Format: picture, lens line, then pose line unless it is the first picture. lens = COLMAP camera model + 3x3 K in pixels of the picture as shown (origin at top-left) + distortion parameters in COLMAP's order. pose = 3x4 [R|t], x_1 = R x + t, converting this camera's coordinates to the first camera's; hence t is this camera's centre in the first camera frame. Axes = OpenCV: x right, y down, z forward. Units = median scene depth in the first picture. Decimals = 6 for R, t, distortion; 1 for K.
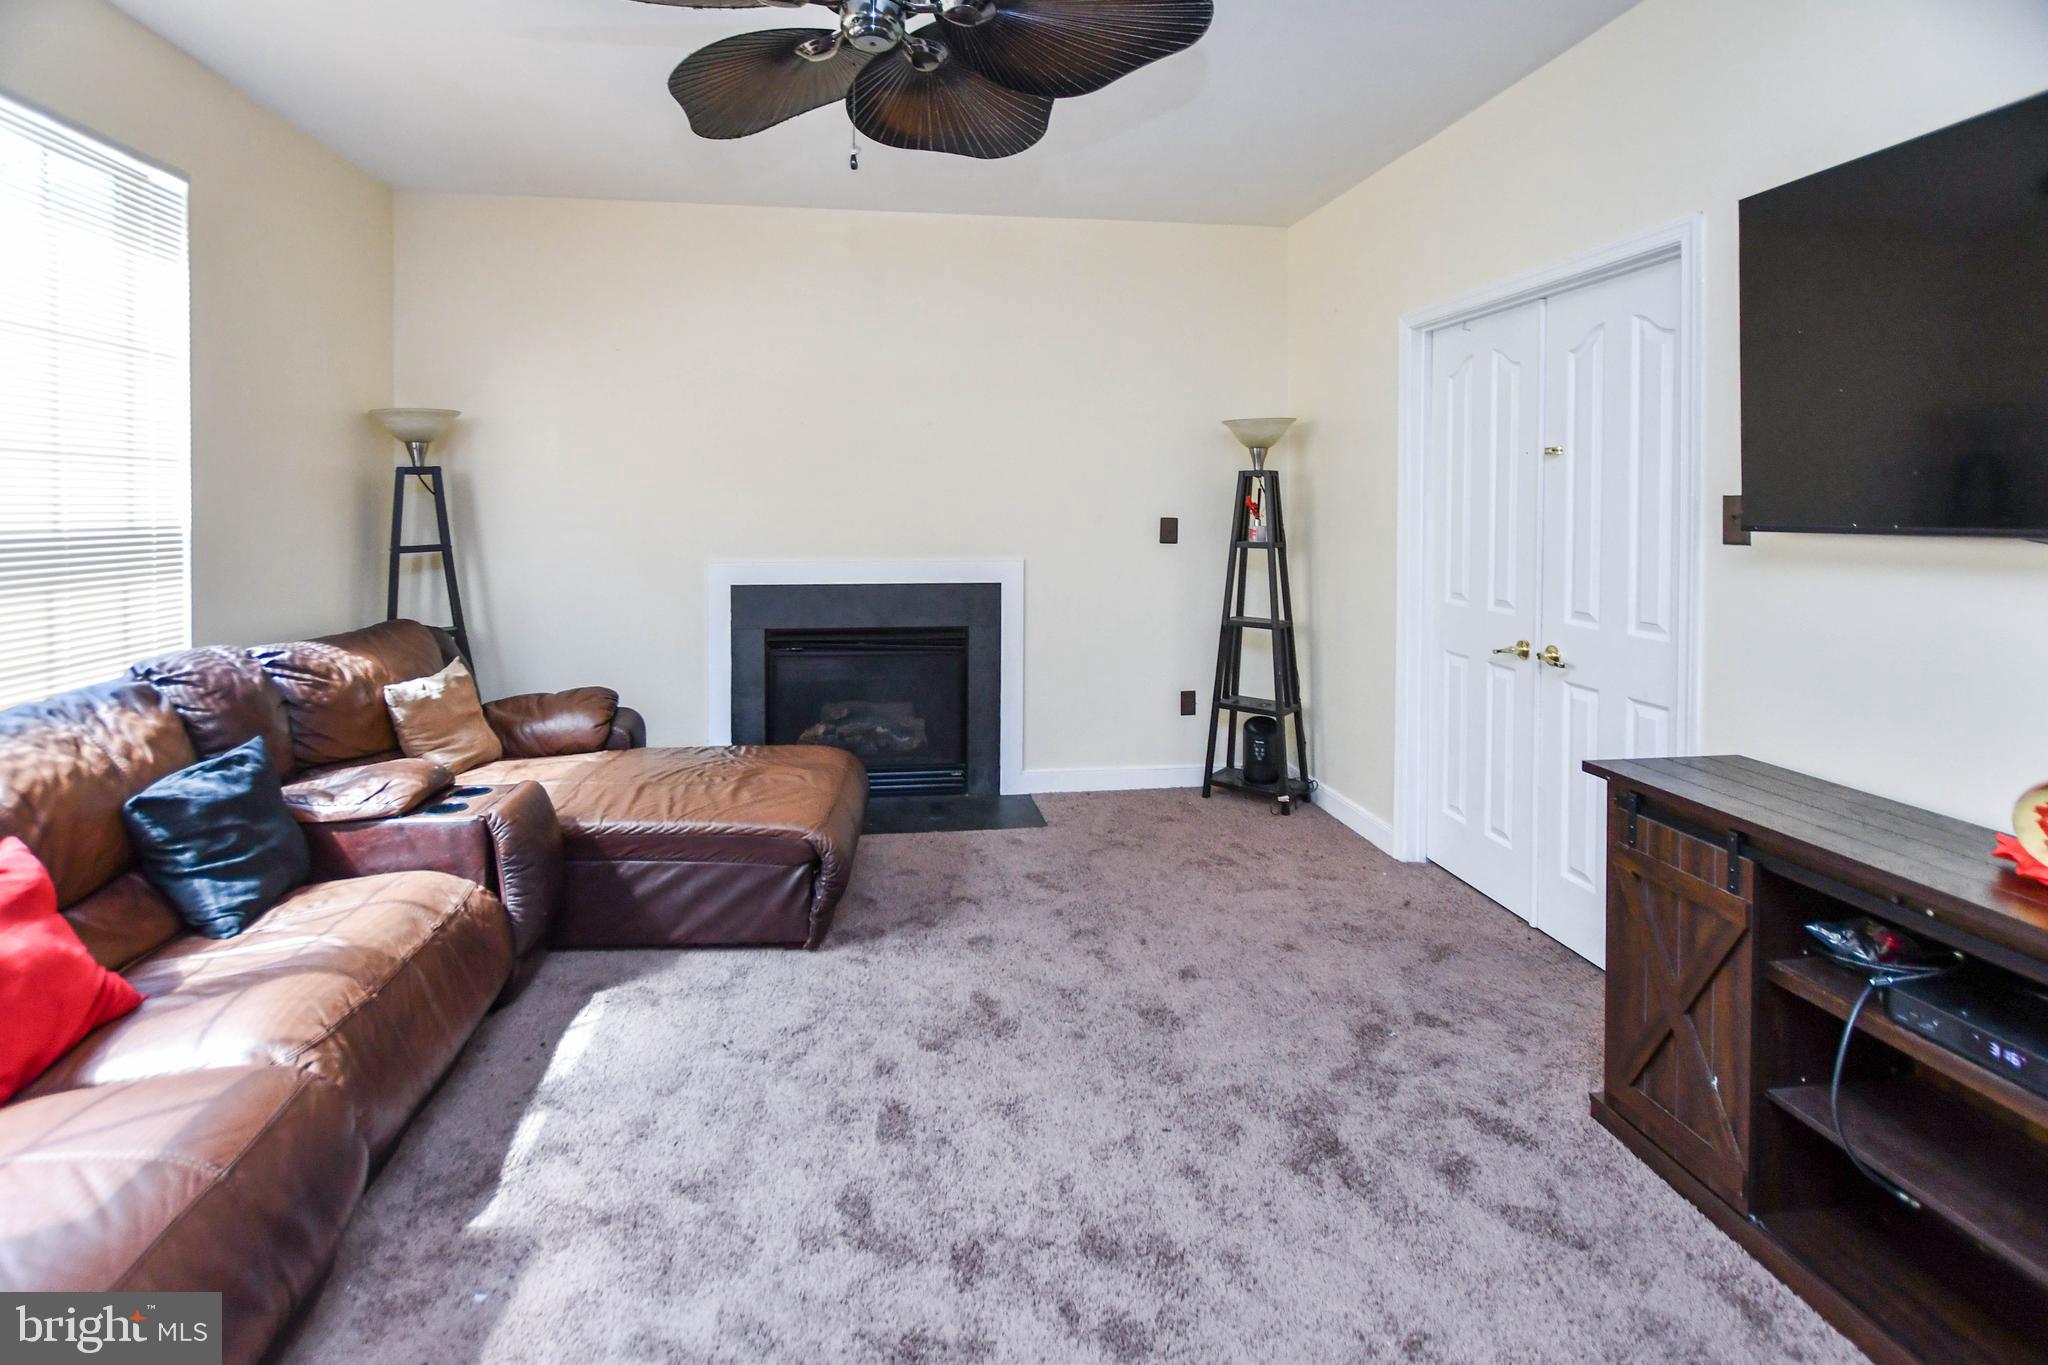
lens RADIAL K [[964.3, 0, 995.3], [0, 964.3, 519.3], [0, 0, 1]] dist [0.000867, 0.000392]
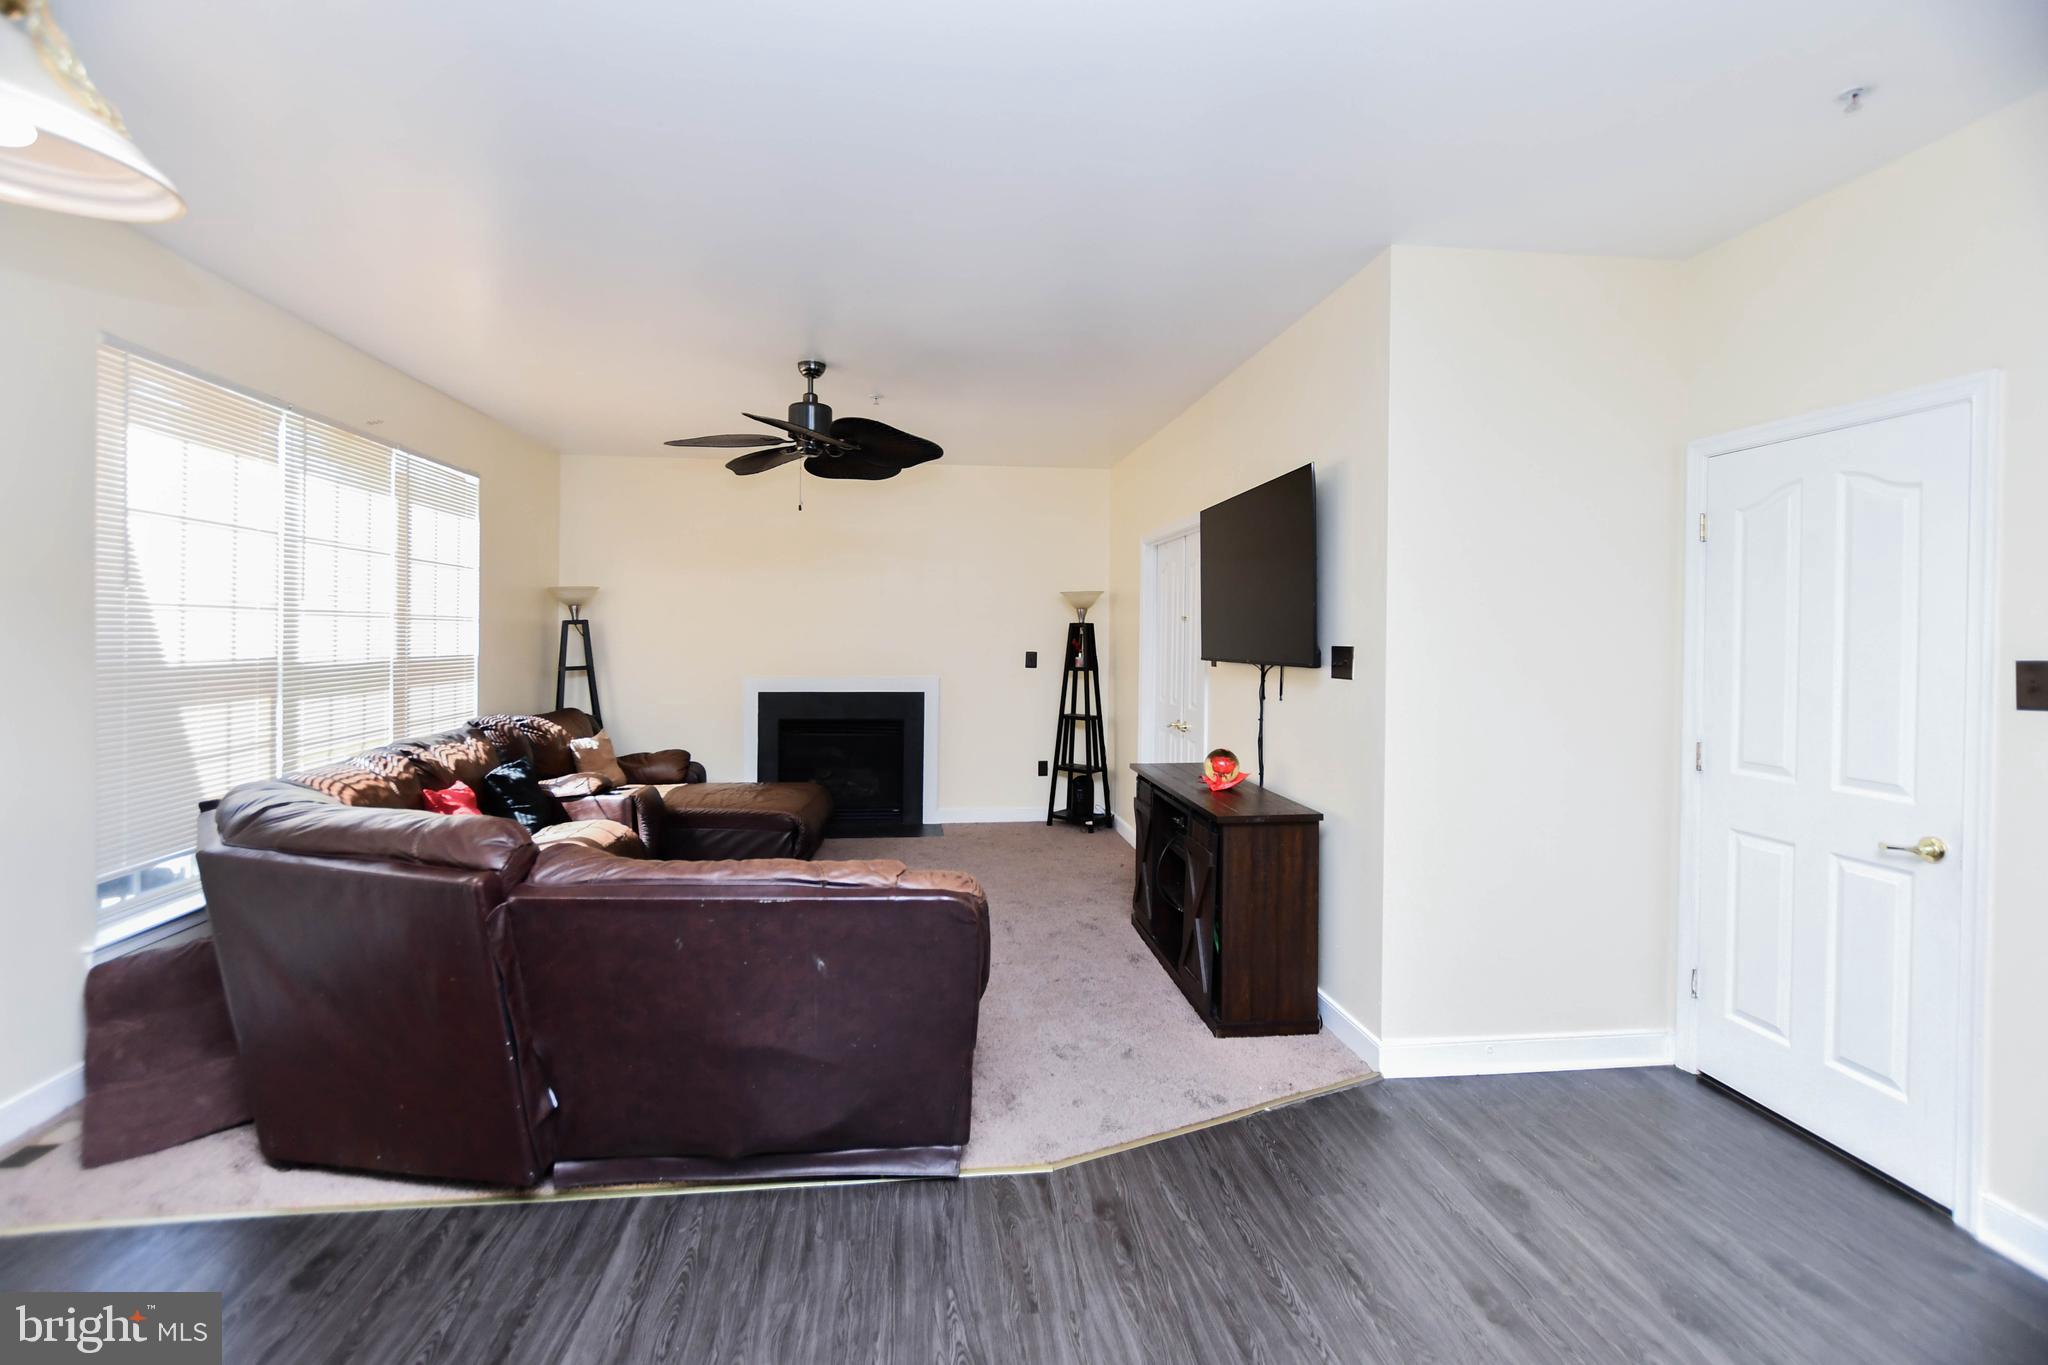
lens RADIAL K [[932.8, 0, 1004.4], [0, 932.8, 641.9], [0, 0, 1]] dist [-0.006648, 0.000773]
pose [[0.999575, 0.004249, -0.028851, 0.233816], [-0.004524, 0.999945, -0.009478, -0.004330], [0.028809, 0.009605, 0.999539, -0.704871]]
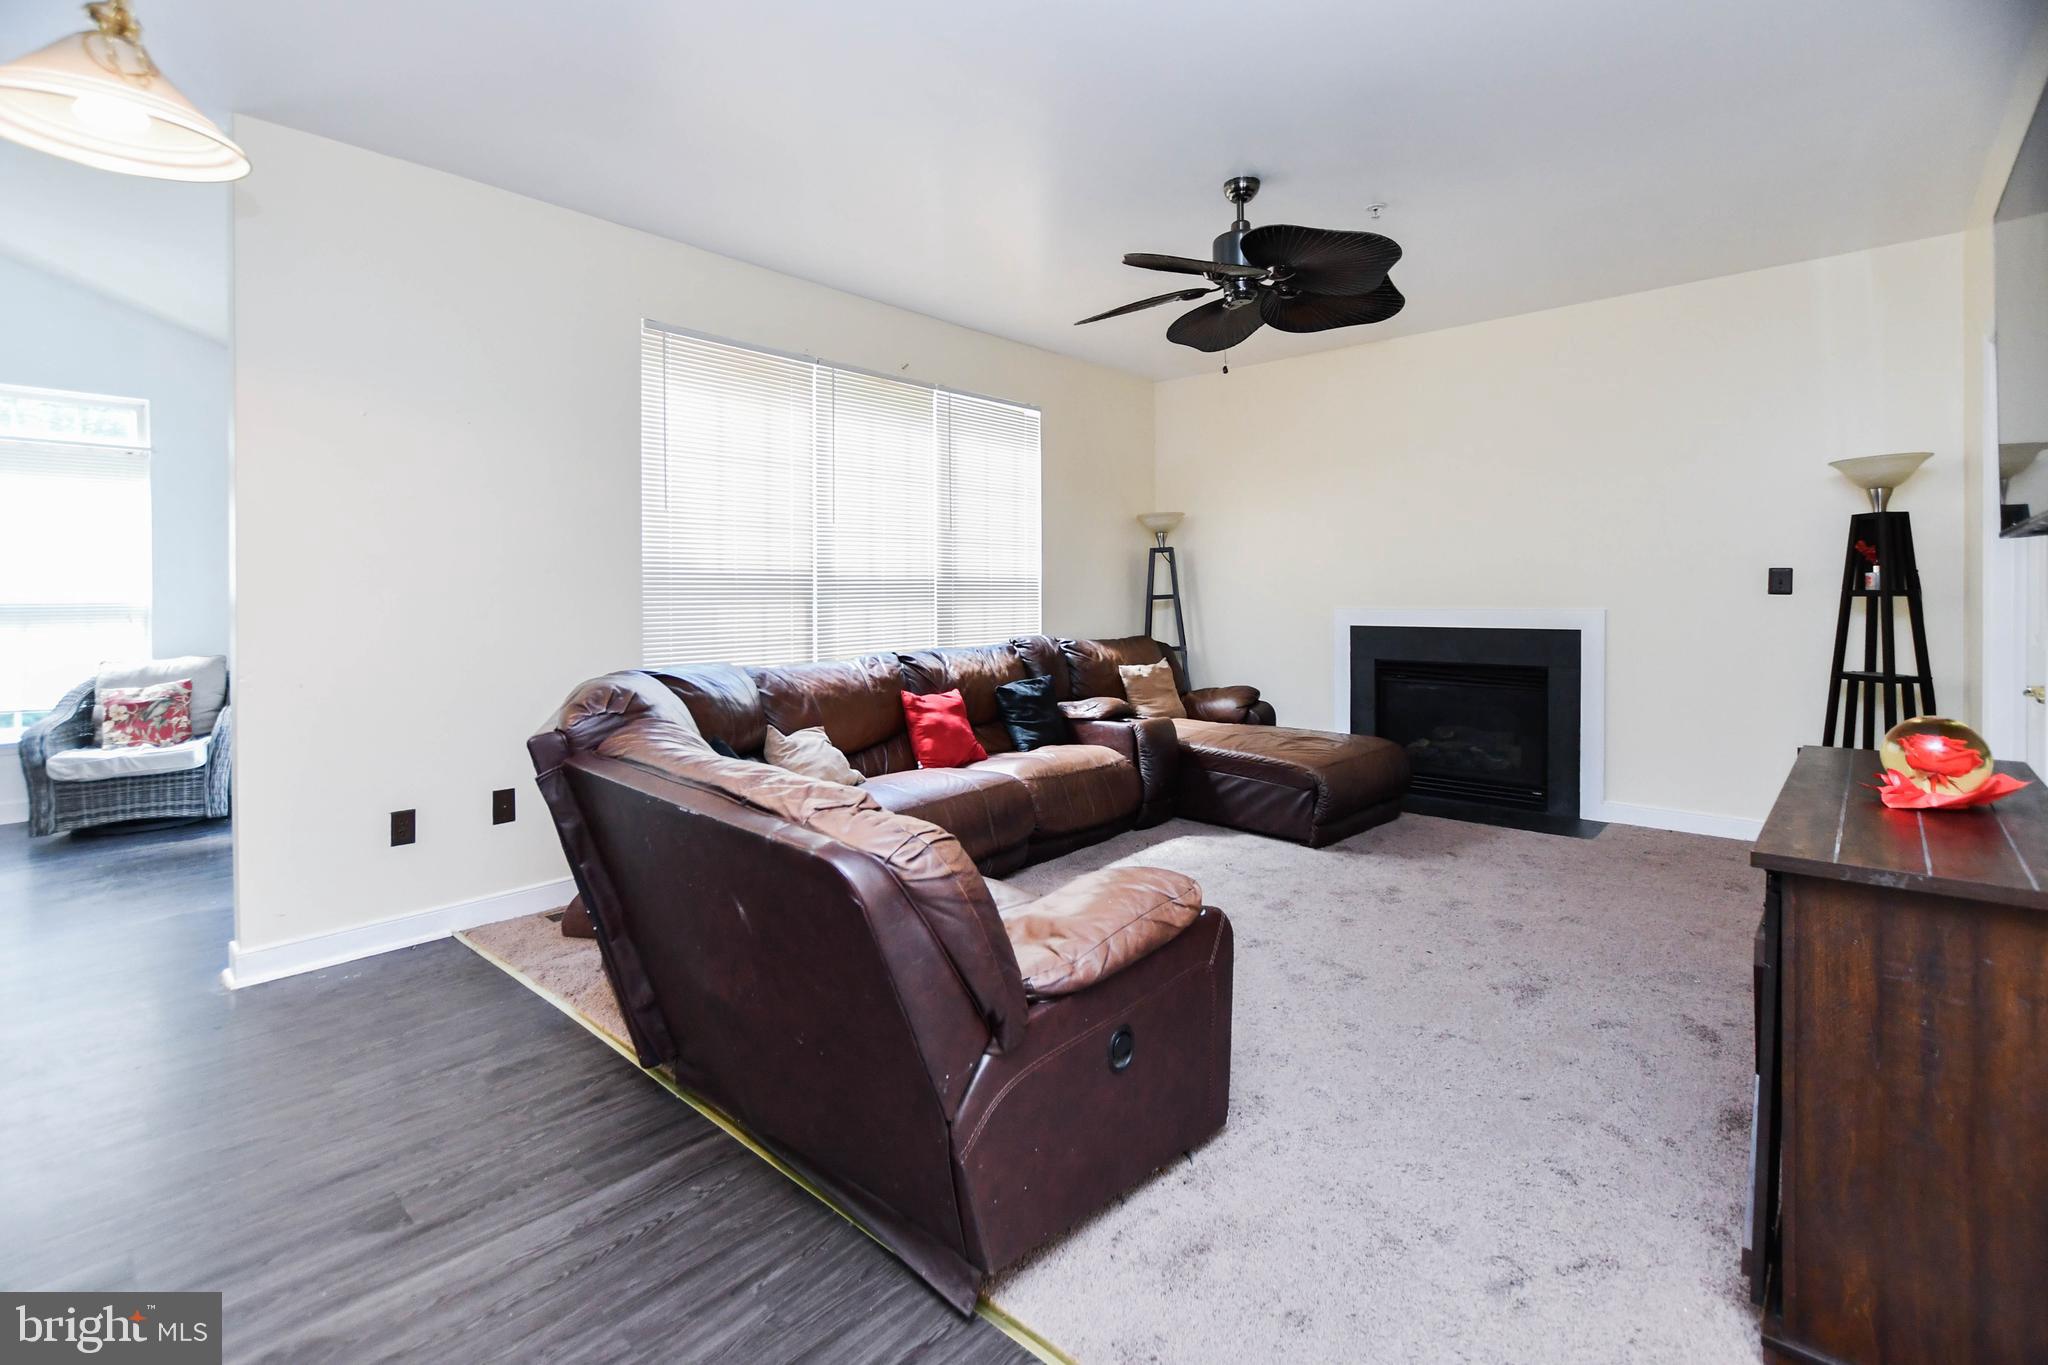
lens RADIAL K [[931.8, 0, 984.8], [0, 931.8, 595.8], [0, 0, 1]] dist [-0.007396, 0.000520]
pose [[0.628657, -0.004254, -0.777671, 0.523195], [-0.007034, 0.999913, -0.011156, 0.055536], [0.777651, 0.012483, 0.628572, -0.279943]]
